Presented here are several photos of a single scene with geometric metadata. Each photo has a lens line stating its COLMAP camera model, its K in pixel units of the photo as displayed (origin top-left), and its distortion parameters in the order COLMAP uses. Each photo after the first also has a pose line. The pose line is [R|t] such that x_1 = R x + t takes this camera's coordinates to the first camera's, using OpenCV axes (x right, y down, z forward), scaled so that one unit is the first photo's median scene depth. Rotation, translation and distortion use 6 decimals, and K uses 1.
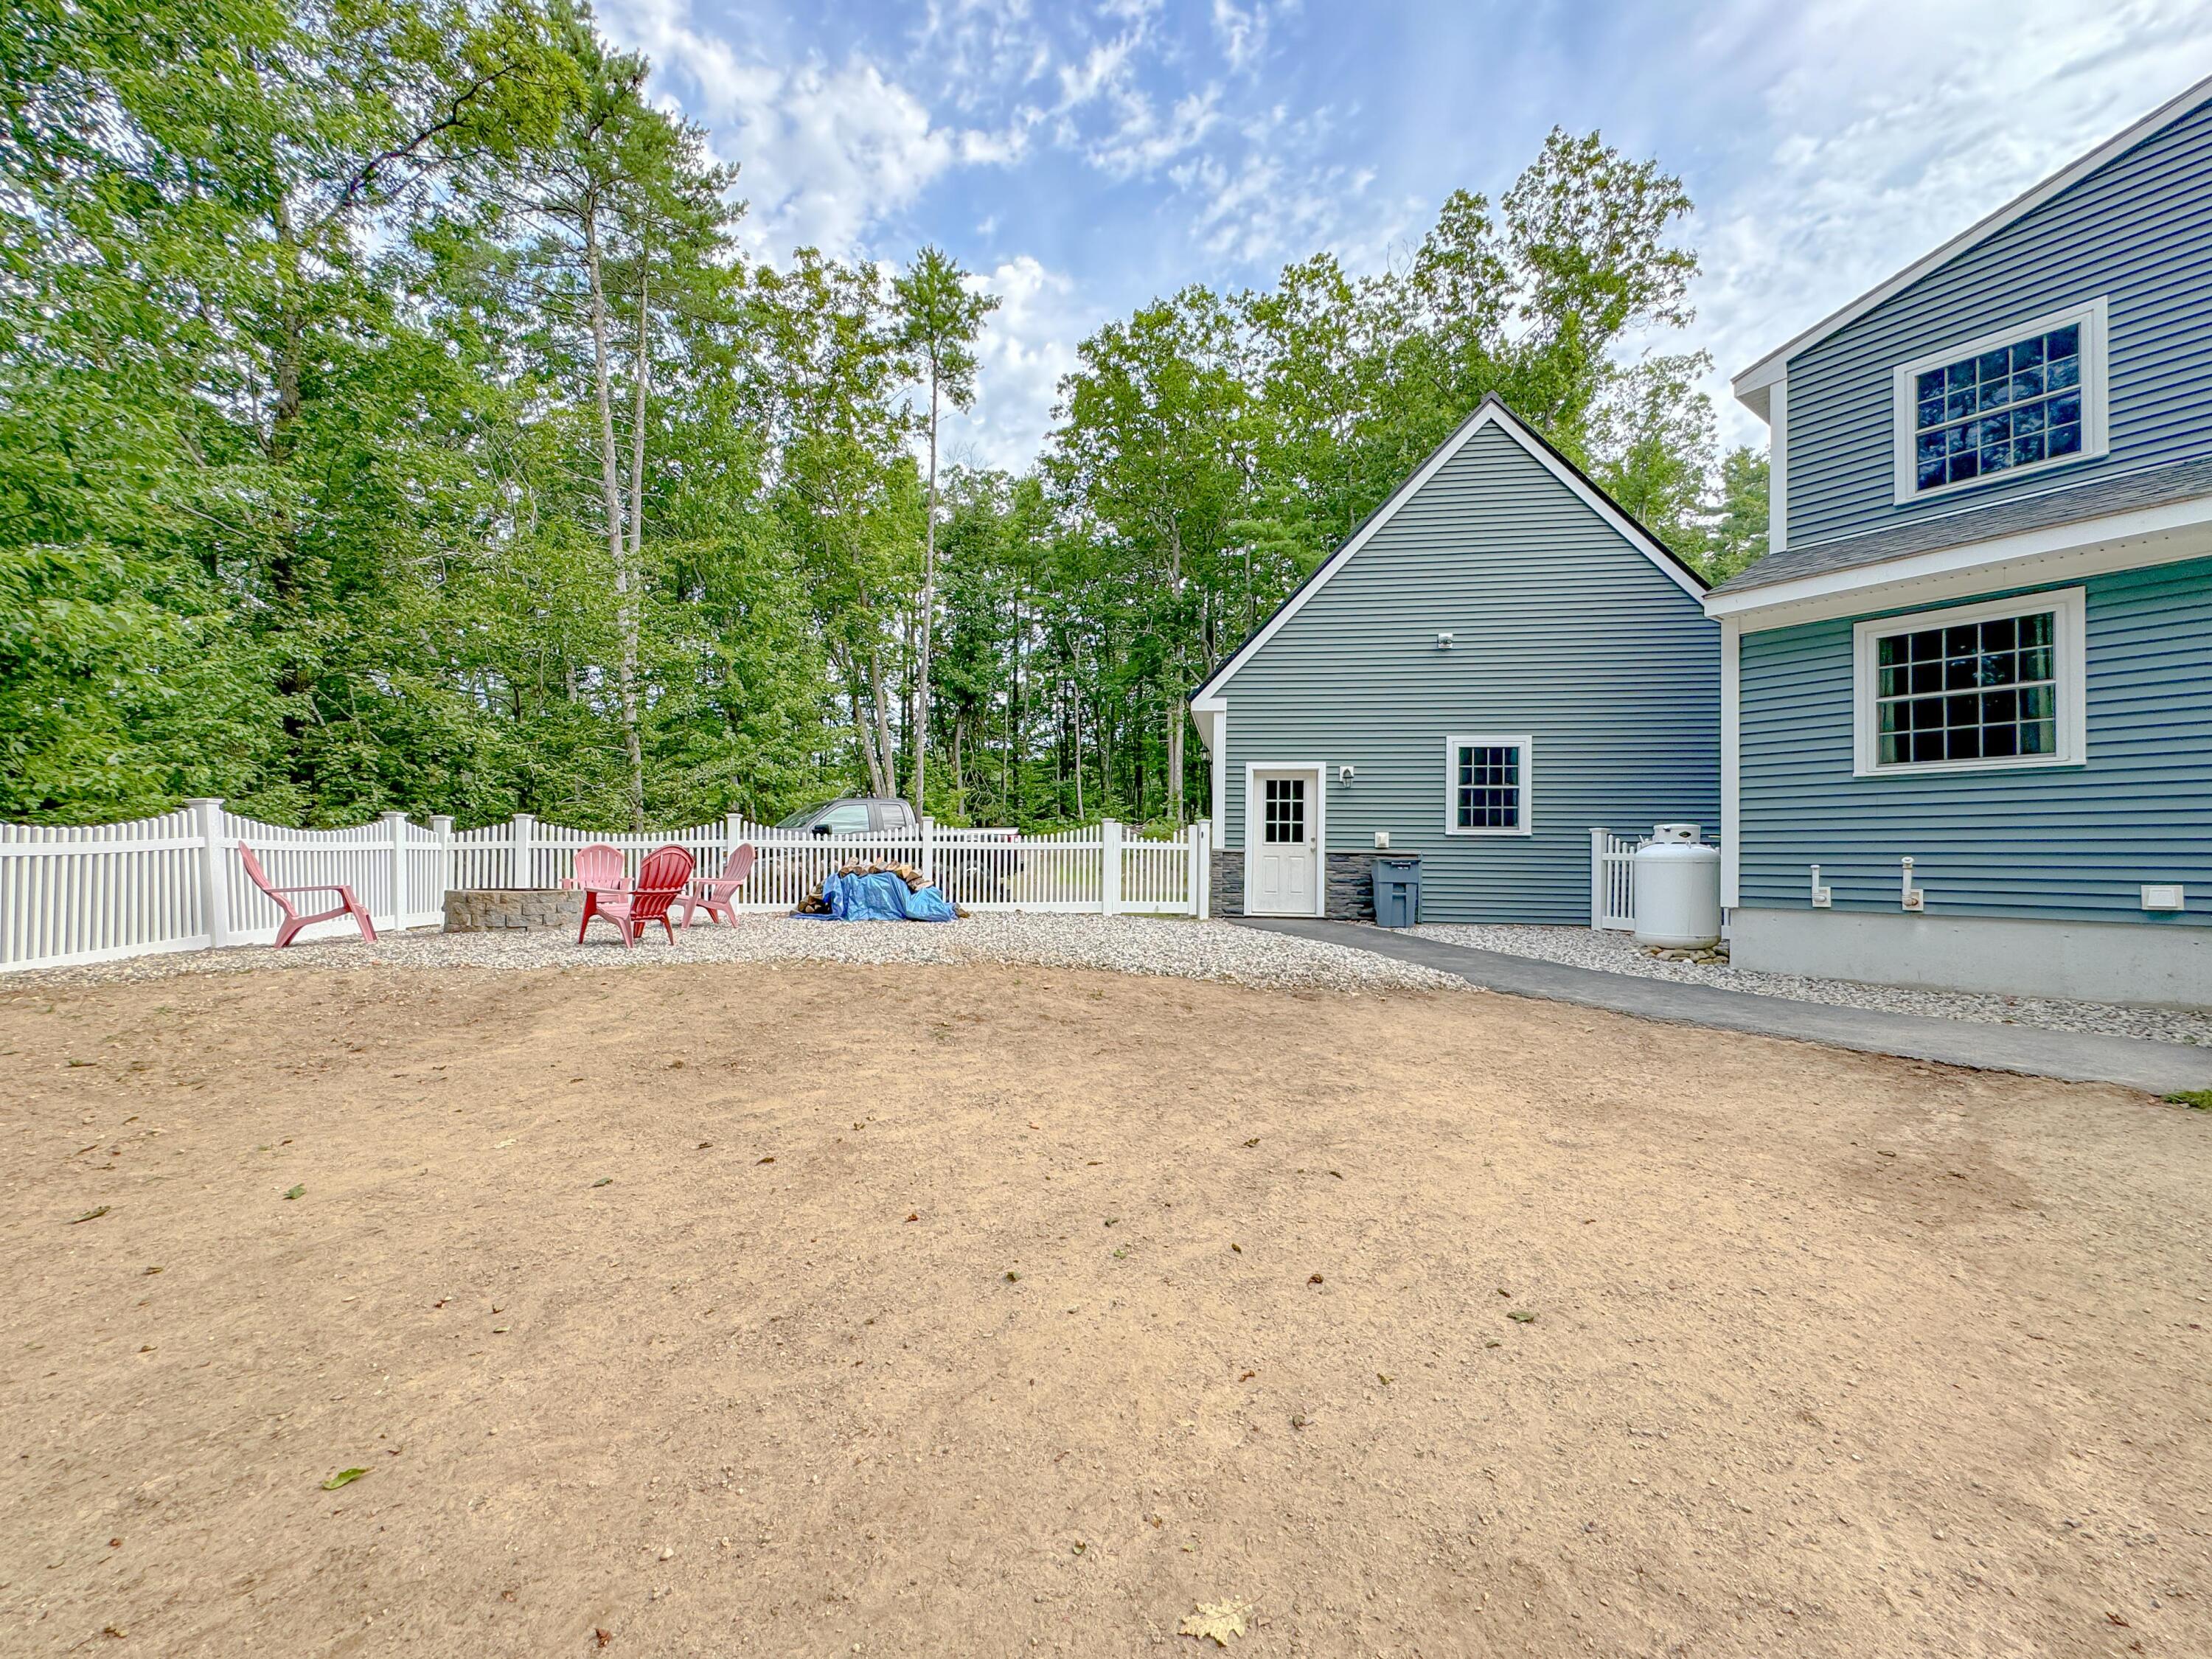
lens RADIAL K [[889.6, 0, 1105.9], [0, 889.6, 833.8], [0, 0, 1]] dist [-0.001080, -0.000426]
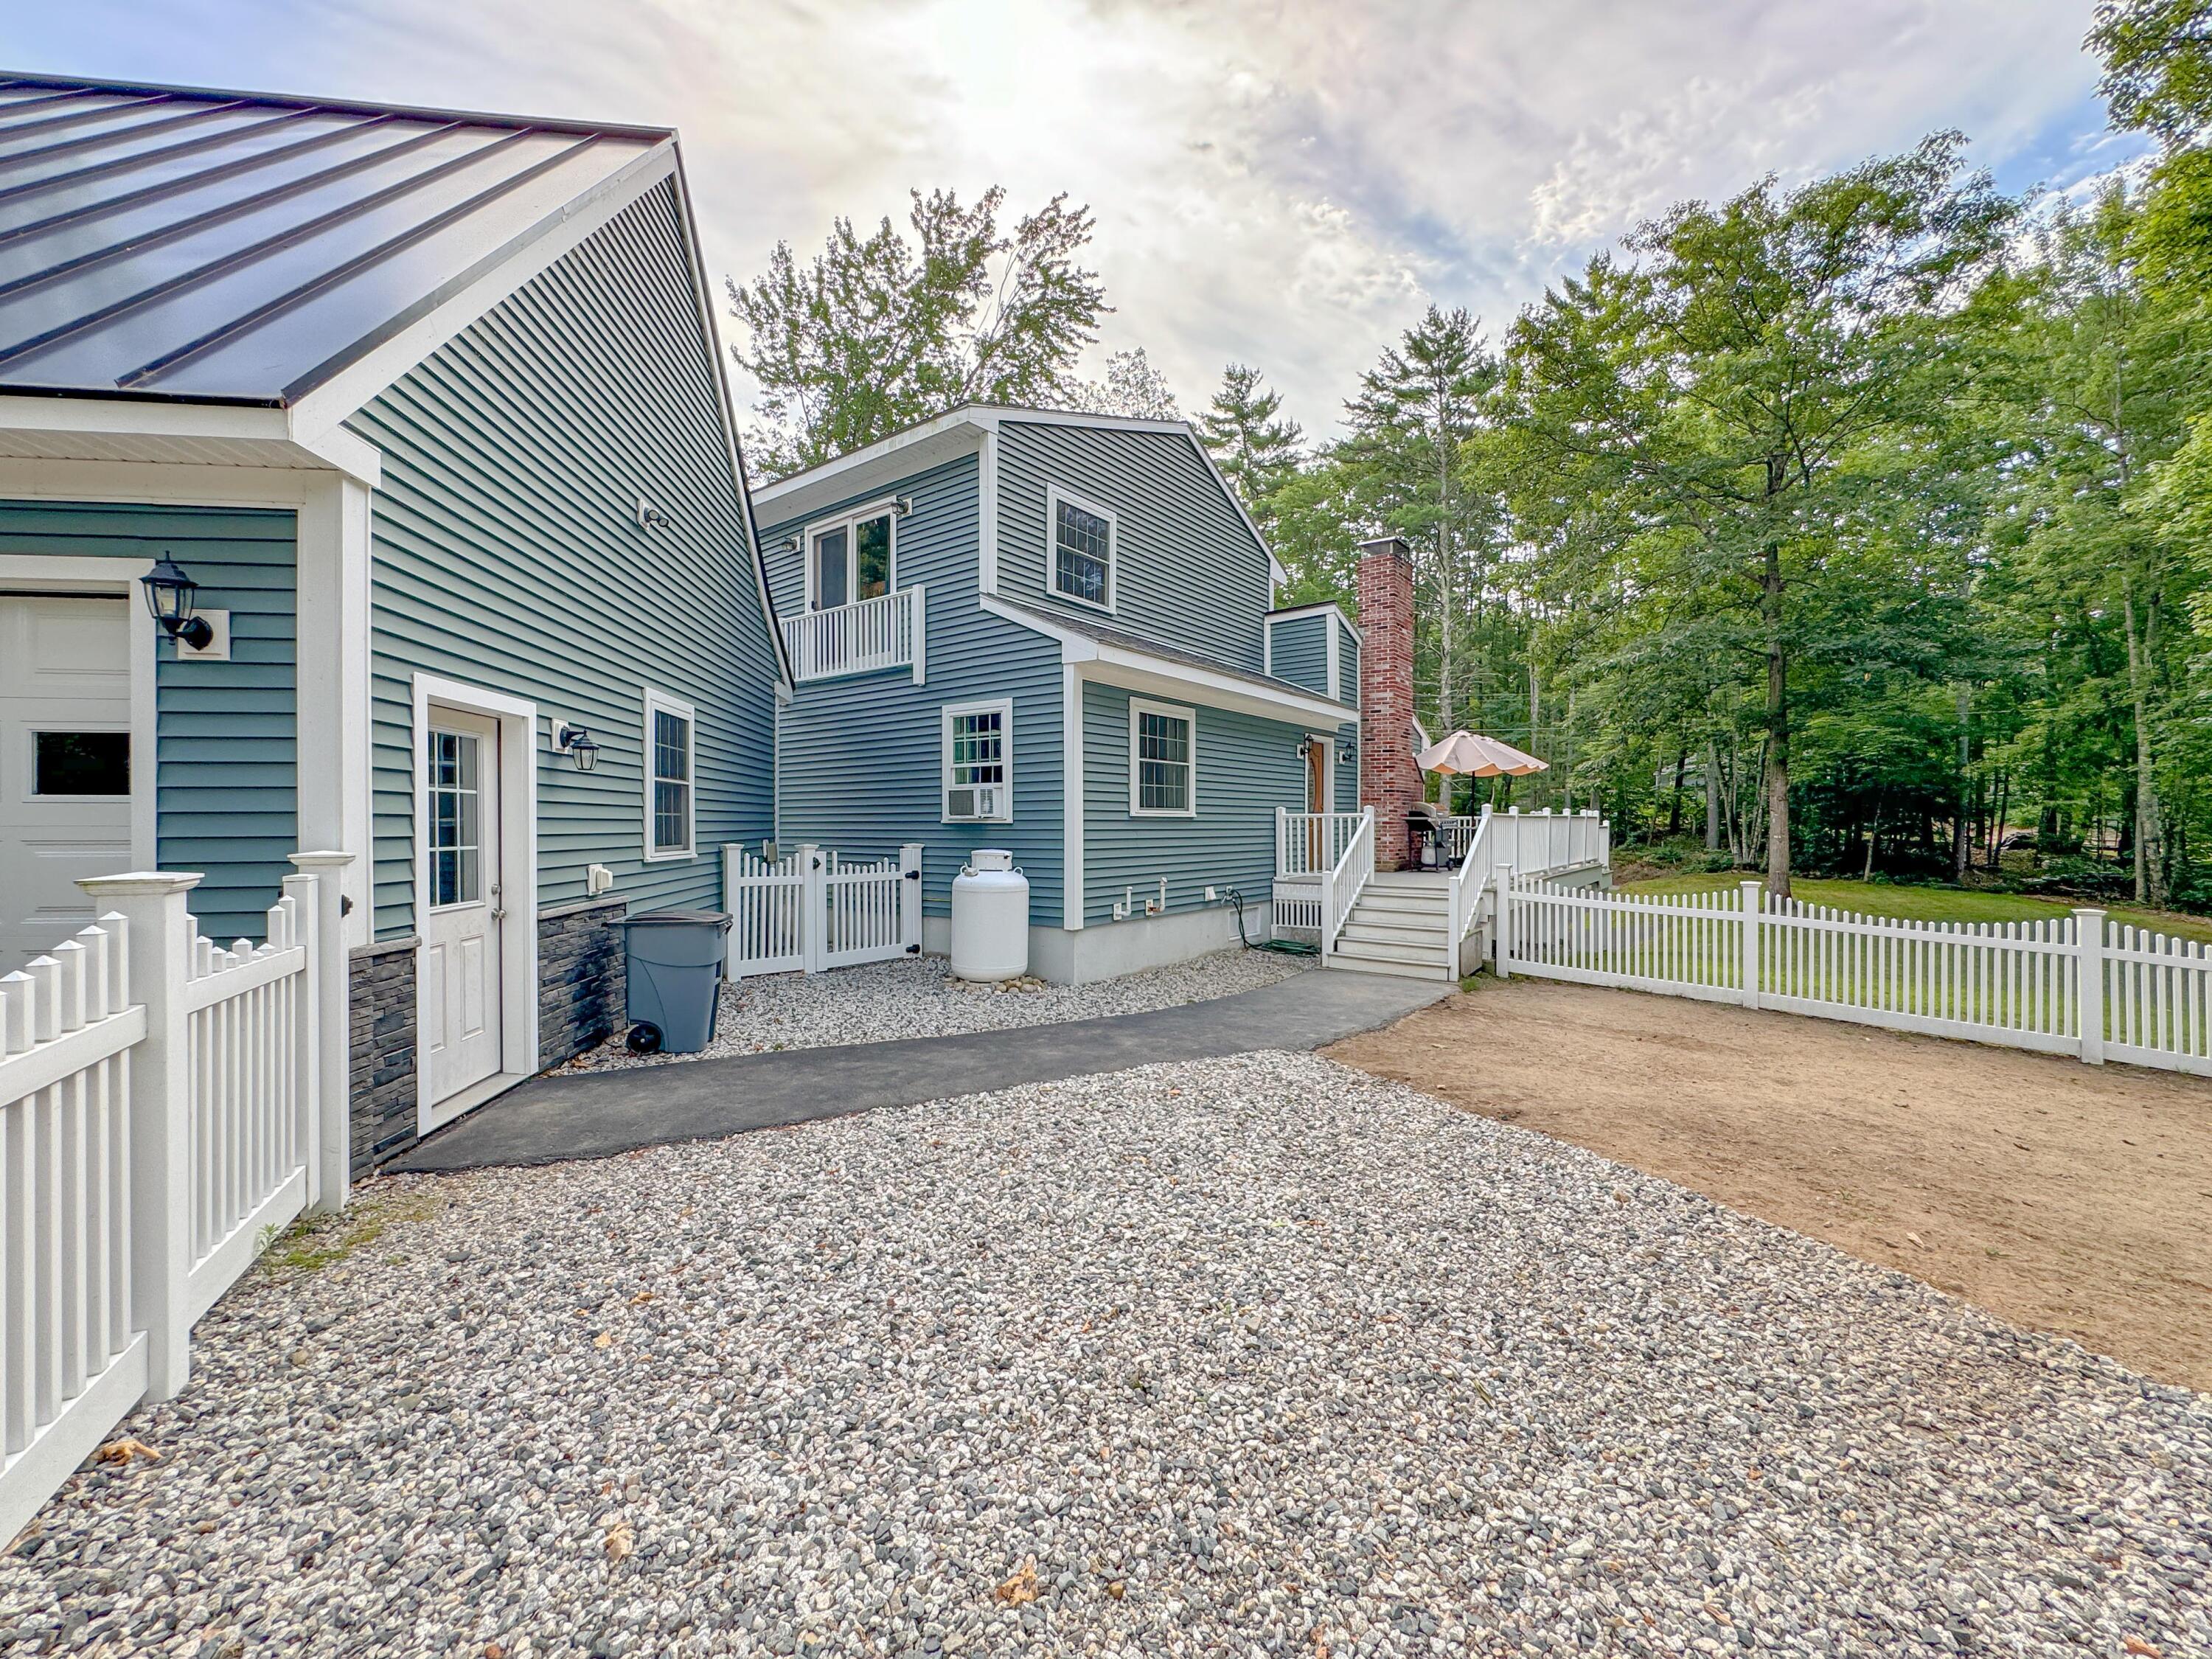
lens RADIAL K [[889.6, 0, 1111.9], [0, 889.6, 823.2], [0, 0, 1]] dist [-0.001080, -0.000426]
pose [[-0.287053, -0.010759, 0.957854, -0.348358], [-0.032821, 0.999460, 0.001391, -0.049741], [-0.957352, -0.031038, -0.287252, 1.272443]]
